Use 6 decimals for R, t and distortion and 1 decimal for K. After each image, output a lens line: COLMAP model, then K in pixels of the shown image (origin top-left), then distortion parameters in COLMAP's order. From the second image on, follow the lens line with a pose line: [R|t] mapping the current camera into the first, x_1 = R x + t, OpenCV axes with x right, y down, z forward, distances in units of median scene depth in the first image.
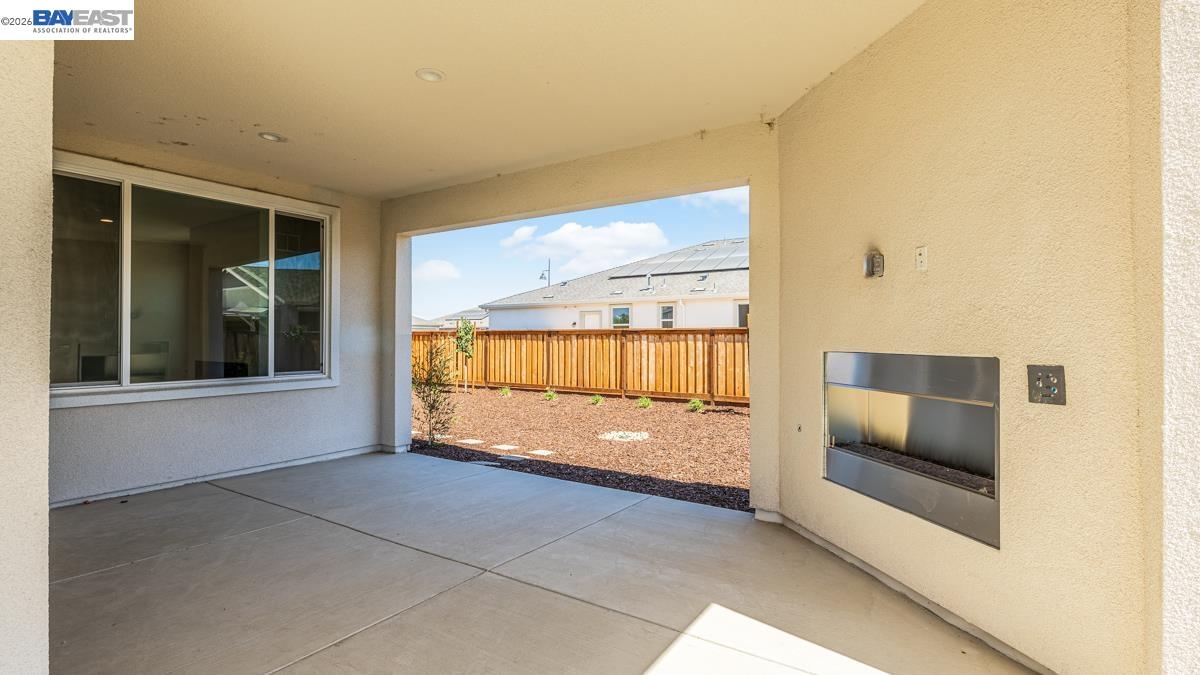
lens RADIAL K [[593.6, 0, 601.8], [0, 593.6, 333.5], [0, 0, 1]] dist [-0.001534, -0.000277]
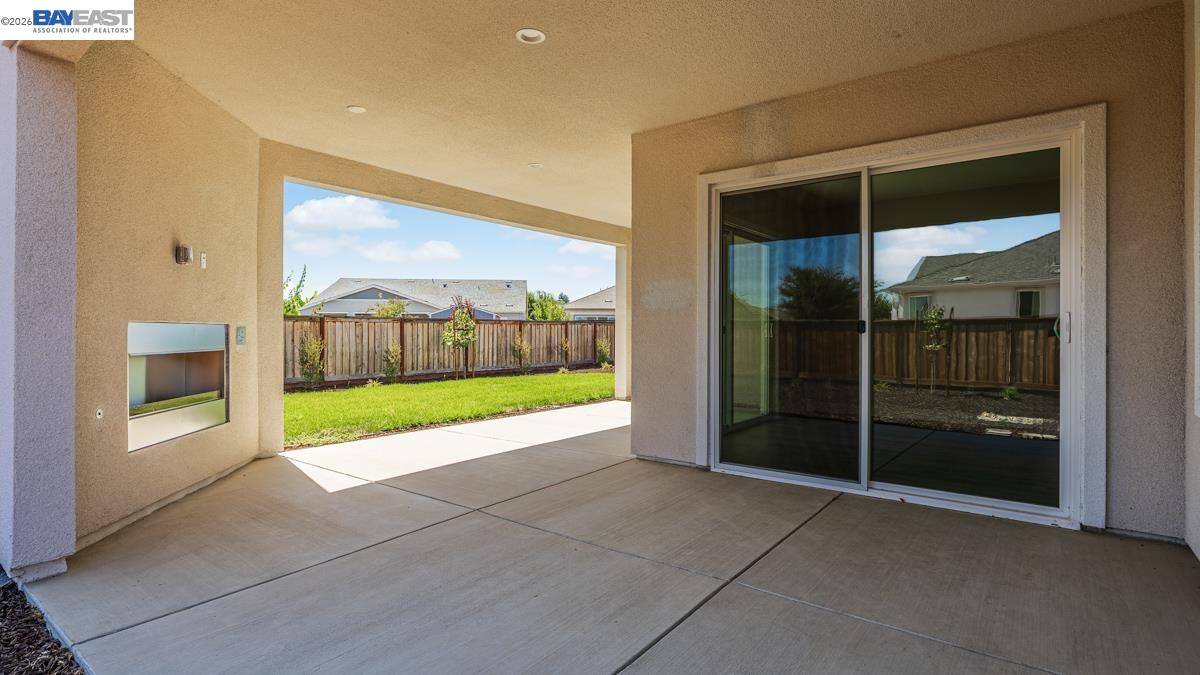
lens RADIAL K [[593.6, 0, 601.8], [0, 593.6, 333.5], [0, 0, 1]] dist [-0.001534, -0.000277]
pose [[-0.997771, 0.002067, 0.066698, -0.447130], [0.002090, 0.999998, 0.000277, 0.048304], [-0.066697, 0.000416, -0.997773, 1.856111]]
